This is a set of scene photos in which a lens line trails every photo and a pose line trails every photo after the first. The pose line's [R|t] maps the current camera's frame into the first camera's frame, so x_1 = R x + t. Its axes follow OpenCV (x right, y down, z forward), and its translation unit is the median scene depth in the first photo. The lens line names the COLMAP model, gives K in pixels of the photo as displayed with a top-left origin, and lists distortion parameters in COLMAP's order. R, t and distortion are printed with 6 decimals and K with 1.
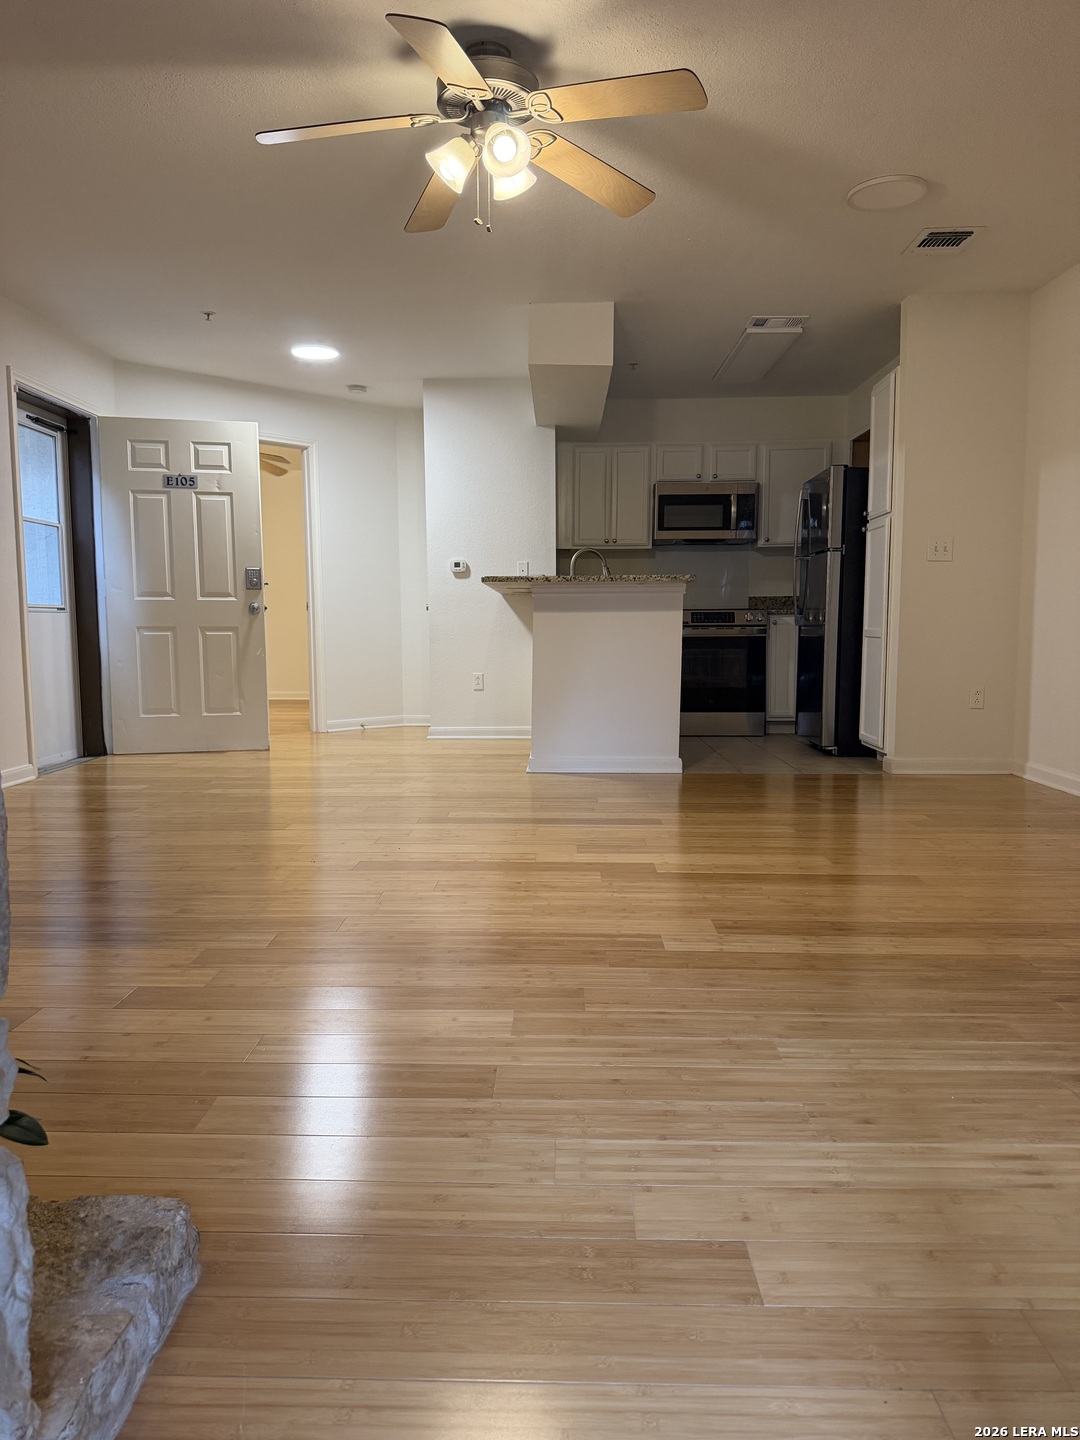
lens RADIAL K [[1003.1, 0, 535.2], [0, 1003.1, 726.7], [0, 0, 1]] dist [0.117191, -0.197827]
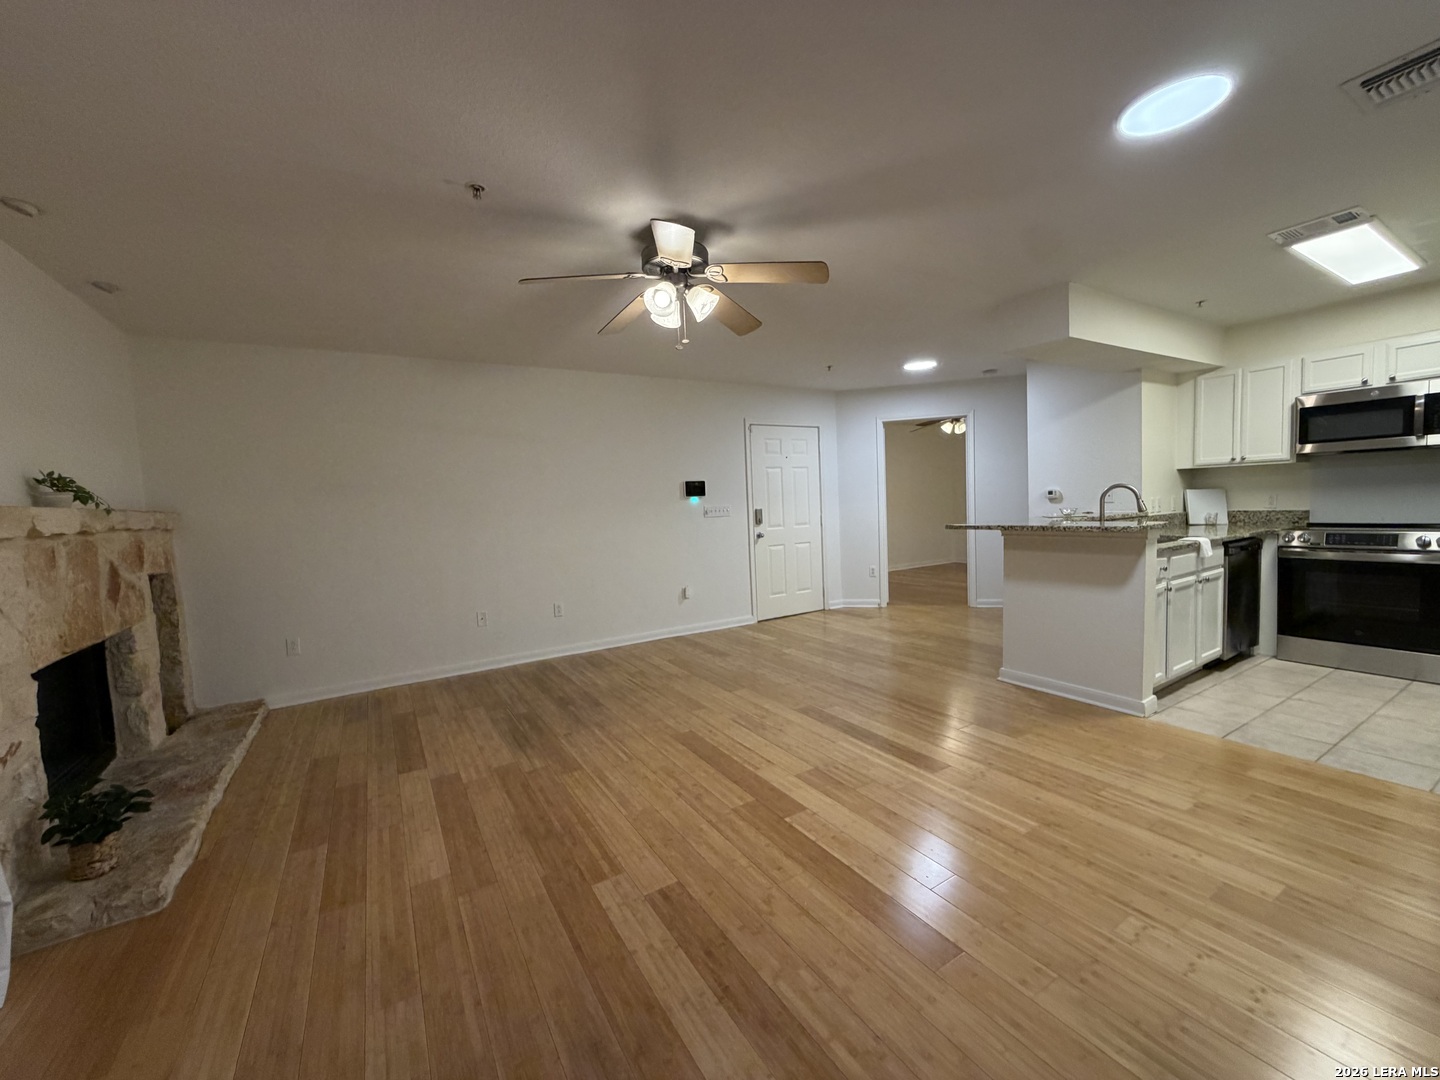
lens RADIAL K [[574.5, 0, 713.9], [0, 574.5, 540.1], [0, 0, 1]] dist [-0.000538, 0.000589]
pose [[0.539246, 0.034159, -0.841455, 0.643527], [-0.043031, 0.998989, 0.012978, -0.196481], [0.841048, 0.029211, 0.540171, 0.535554]]
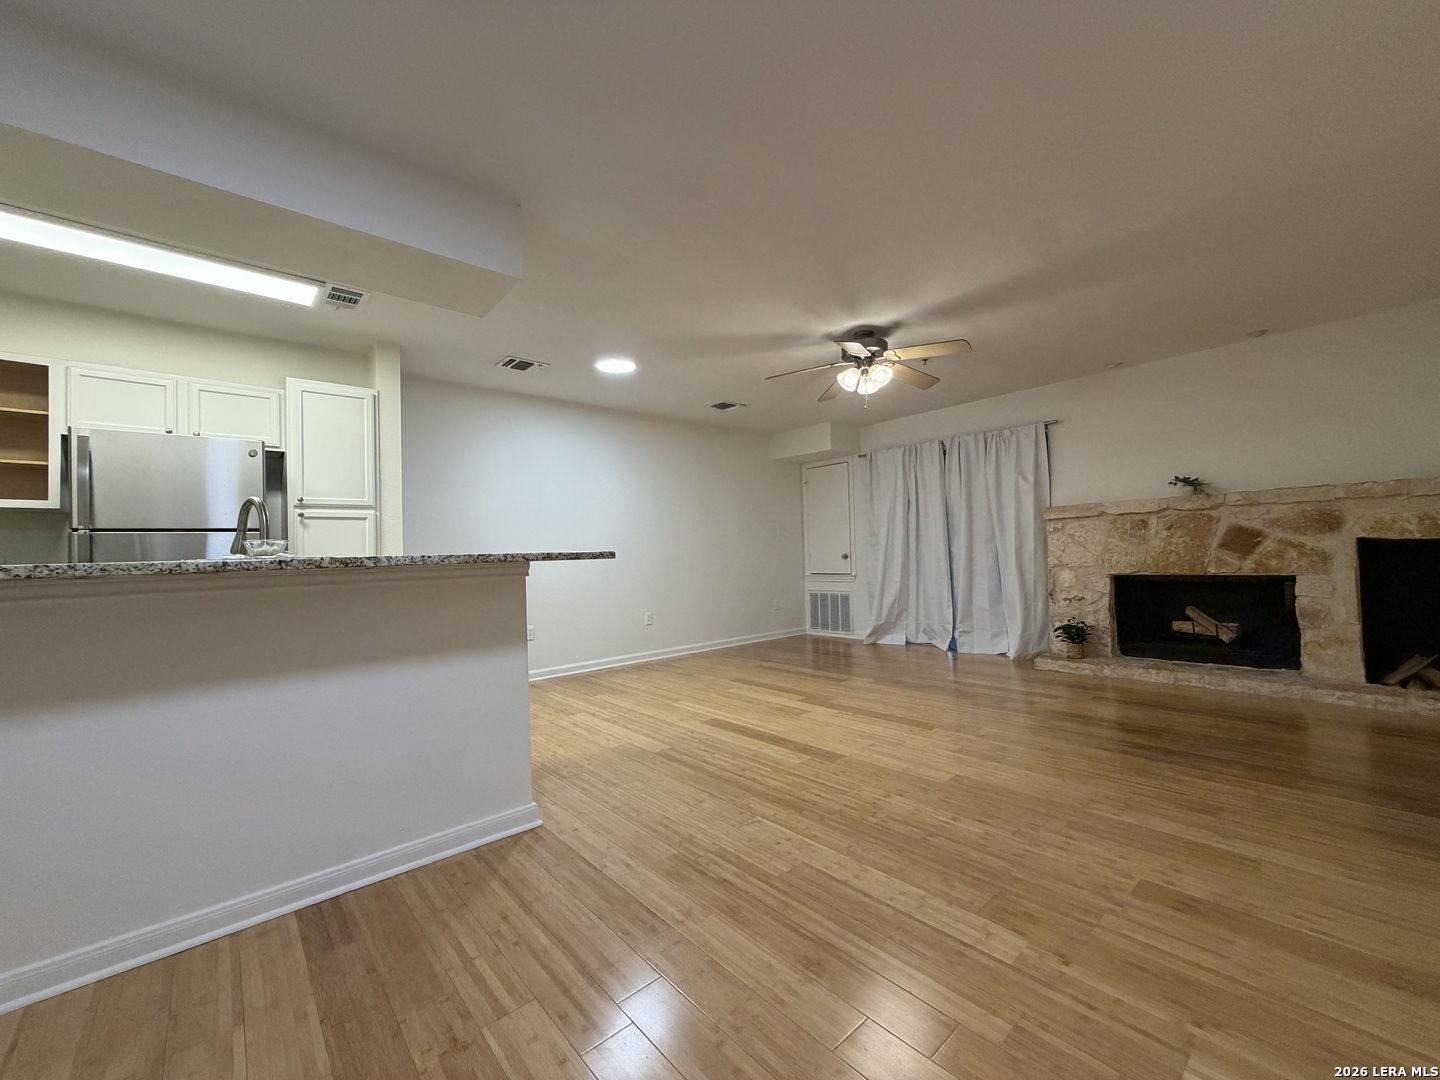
lens RADIAL K [[573.6, 0, 713.8], [0, 573.6, 540.3], [0, 0, 1]] dist [-0.000614, 0.000418]
pose [[-0.676673, 0.044249, 0.734953, -0.658496], [0.107923, 0.993372, 0.039558, -0.259379], [-0.728331, 0.106086, -0.676964, 1.925052]]
